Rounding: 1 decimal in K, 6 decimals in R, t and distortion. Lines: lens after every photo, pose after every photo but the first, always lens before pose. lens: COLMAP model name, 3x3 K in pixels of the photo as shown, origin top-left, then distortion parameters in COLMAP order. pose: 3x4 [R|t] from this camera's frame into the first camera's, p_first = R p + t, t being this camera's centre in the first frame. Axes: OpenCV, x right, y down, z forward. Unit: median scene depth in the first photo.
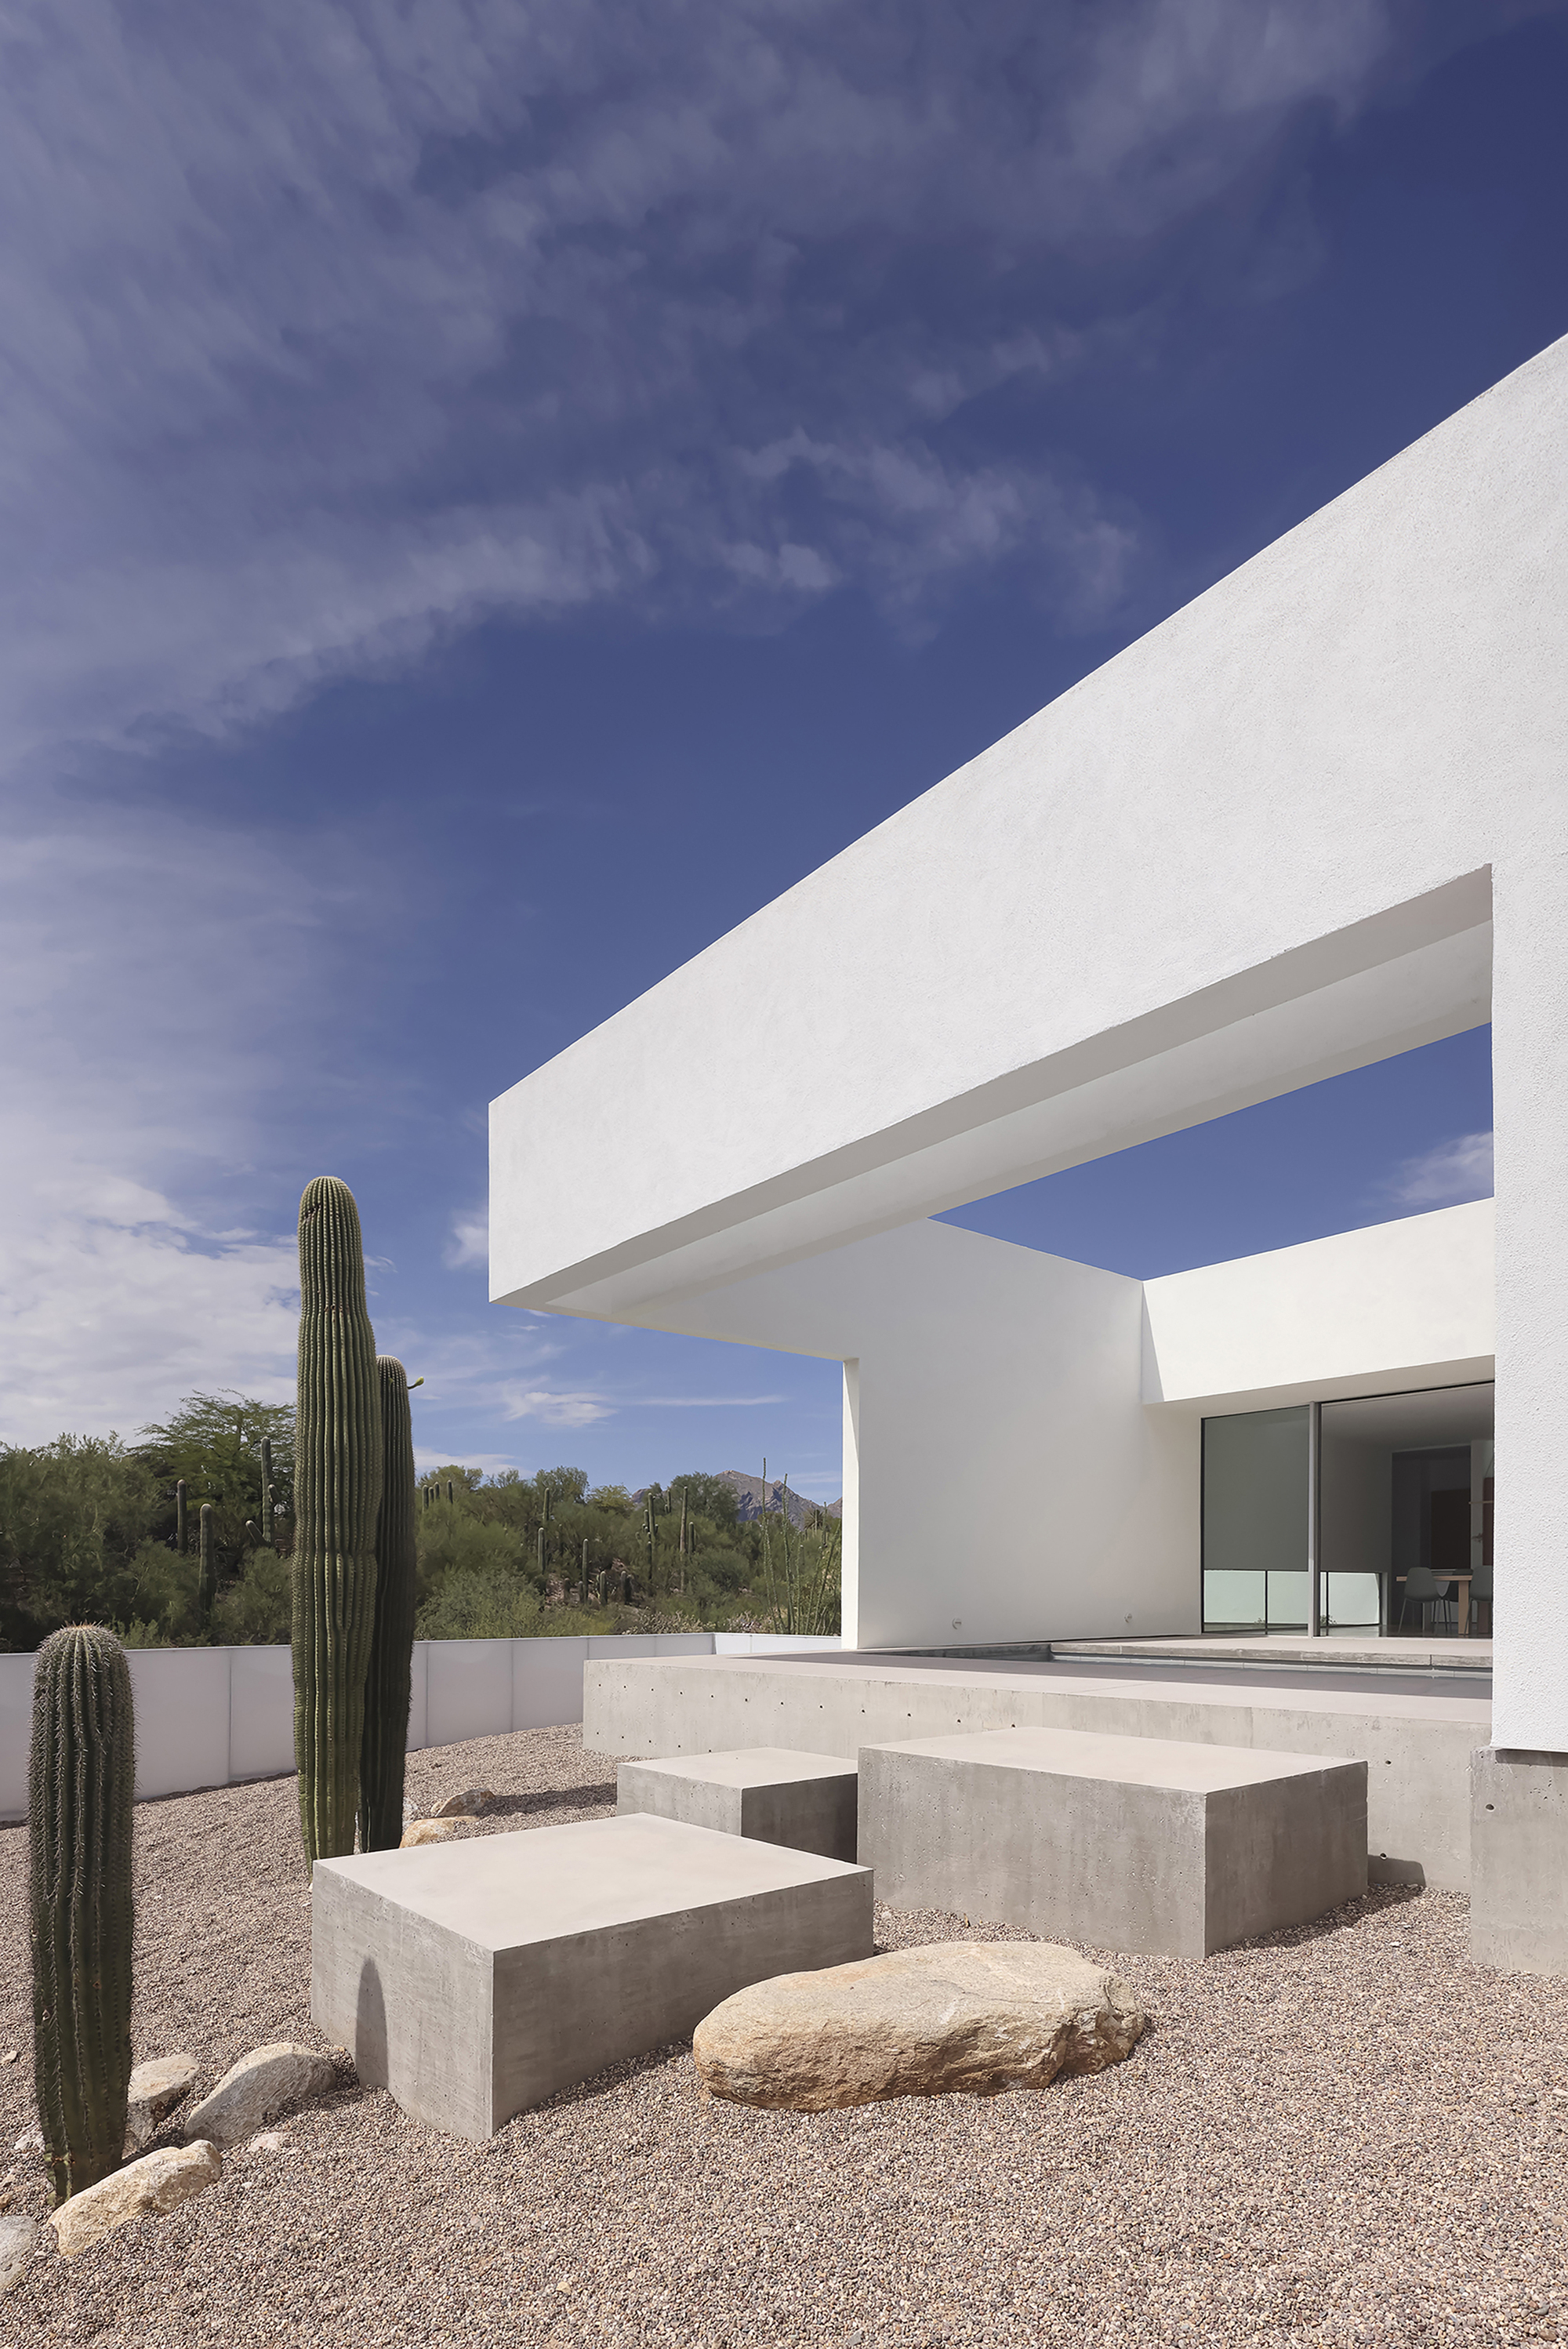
lens RADIAL K [[1108.4, 0, 784.0], [0, 1108.4, 1174.5], [0, 0, 1]] dist [-0.003070, -0.000216]
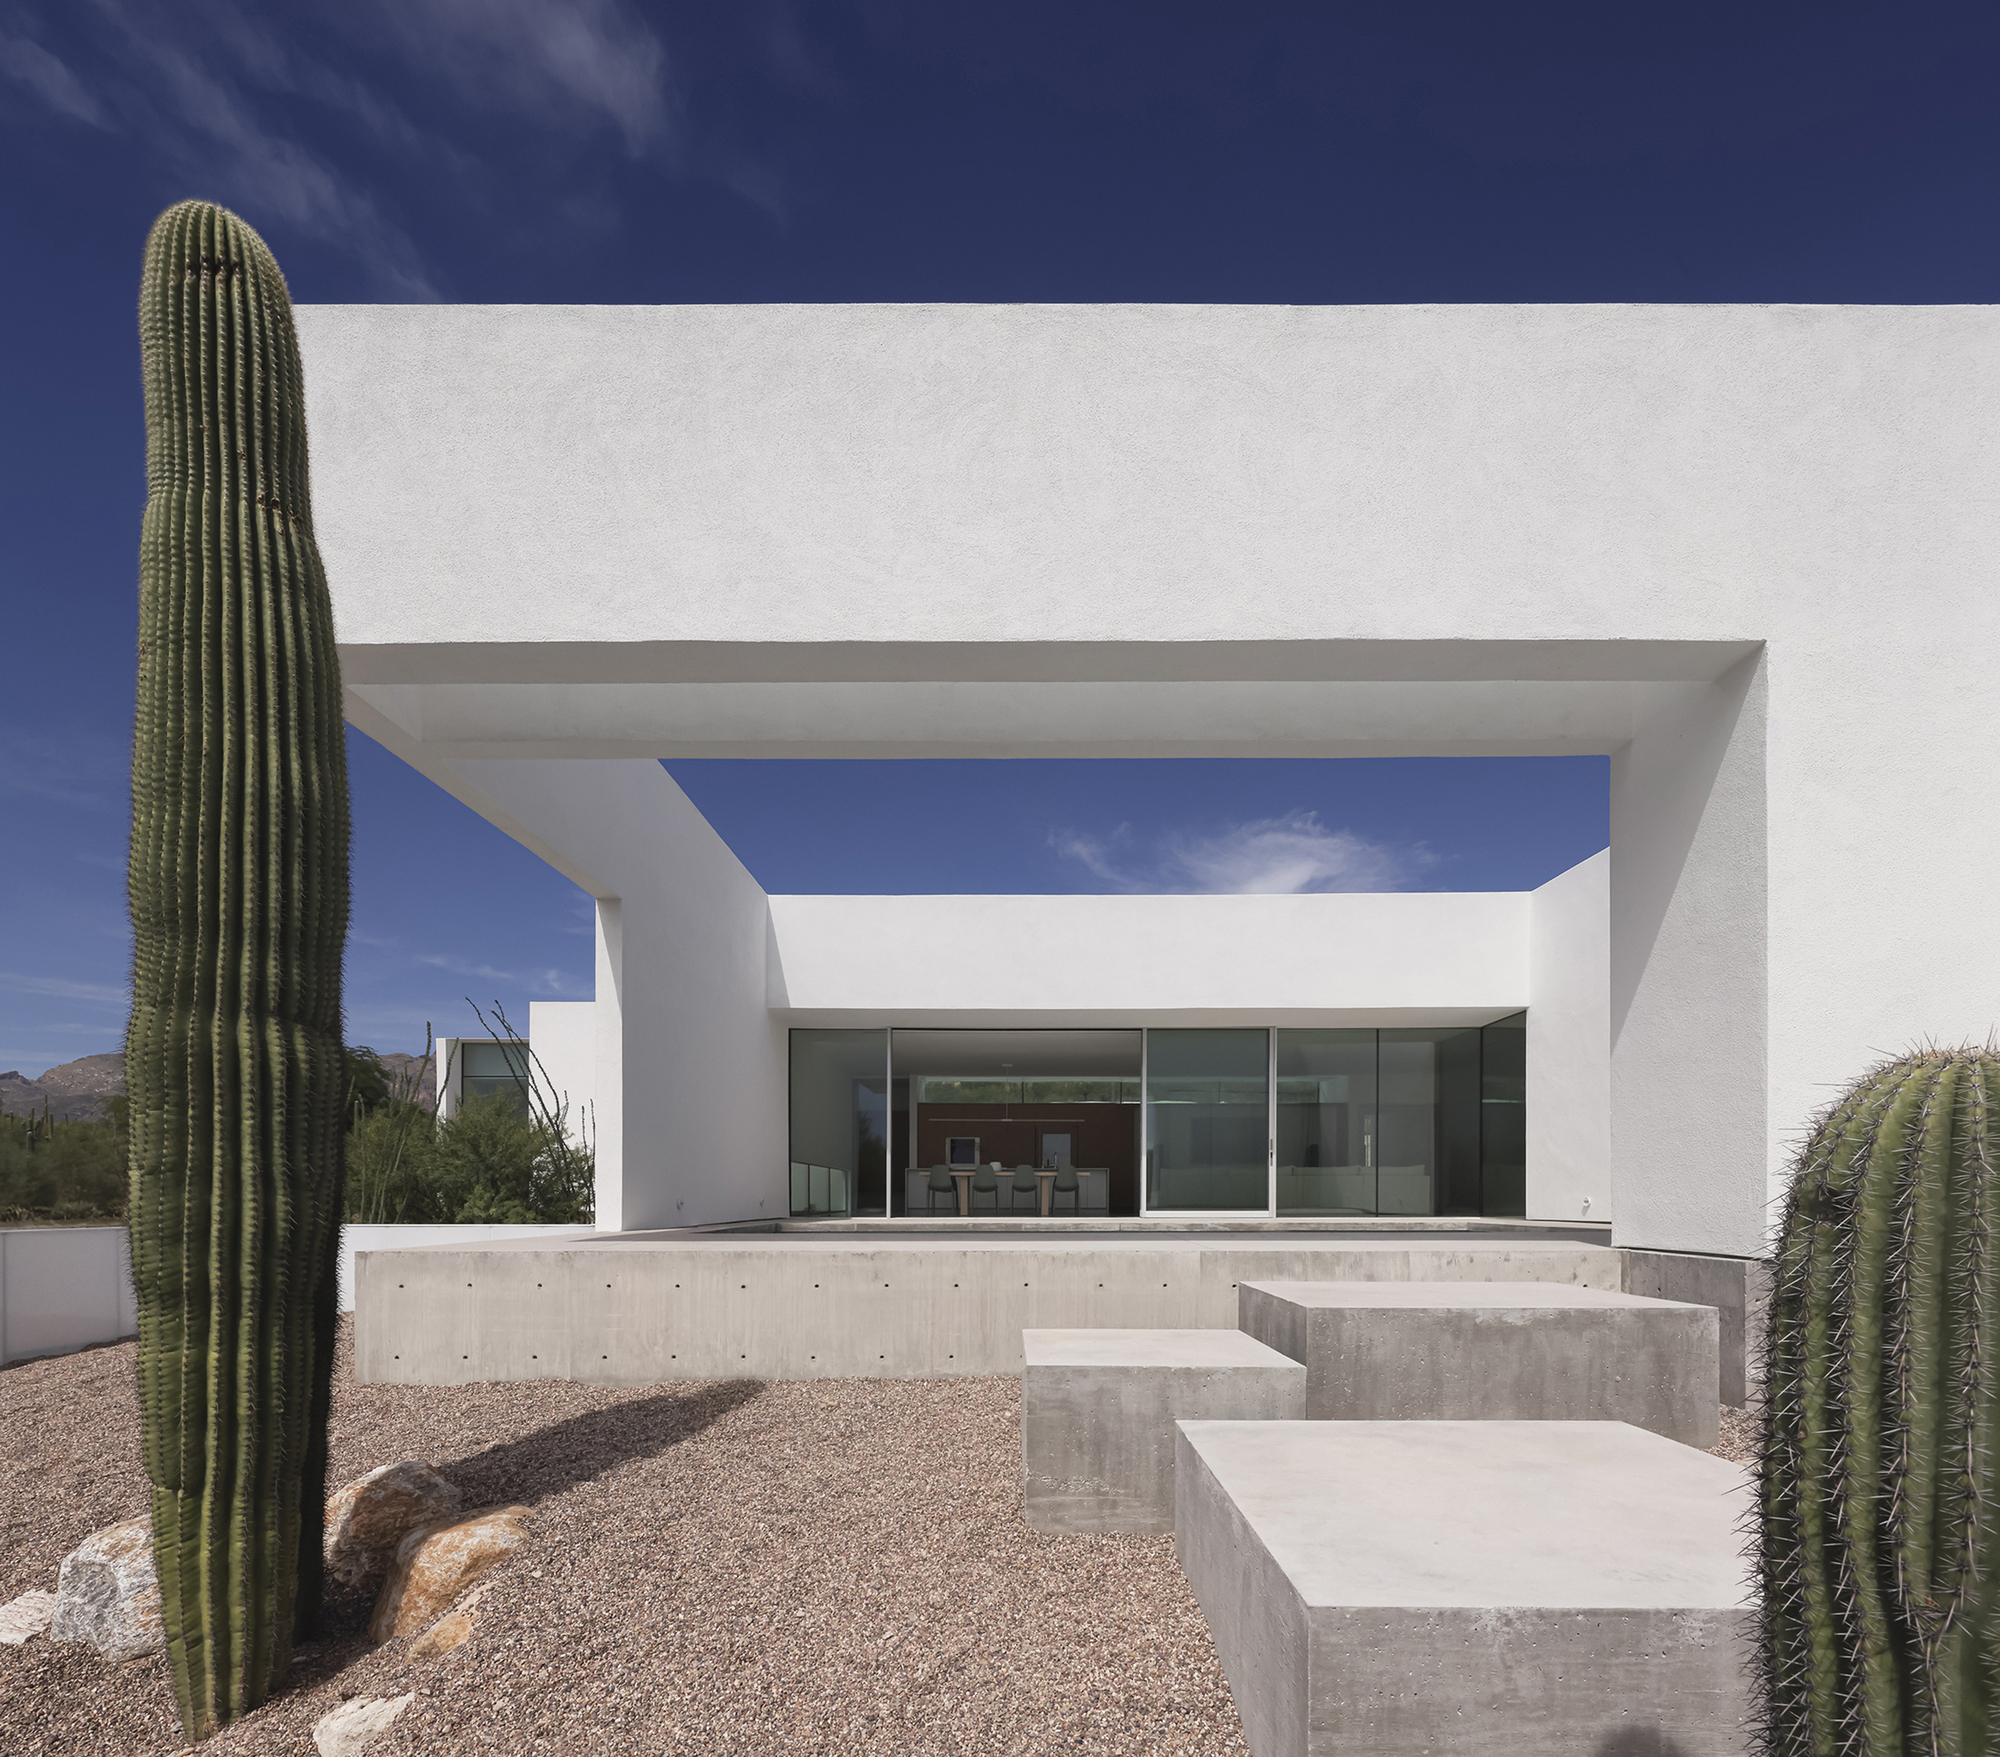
lens RADIAL K [[978.4, 0, 1003.4], [0, 978.4, 944.7], [0, 0, 1]] dist [-0.004013, -0.000702]
pose [[0.637538, 0.199122, 0.744242, -0.713246], [-0.277297, 0.960587, -0.019465, 0.329410], [-0.718785, -0.193966, 0.667627, 0.724353]]
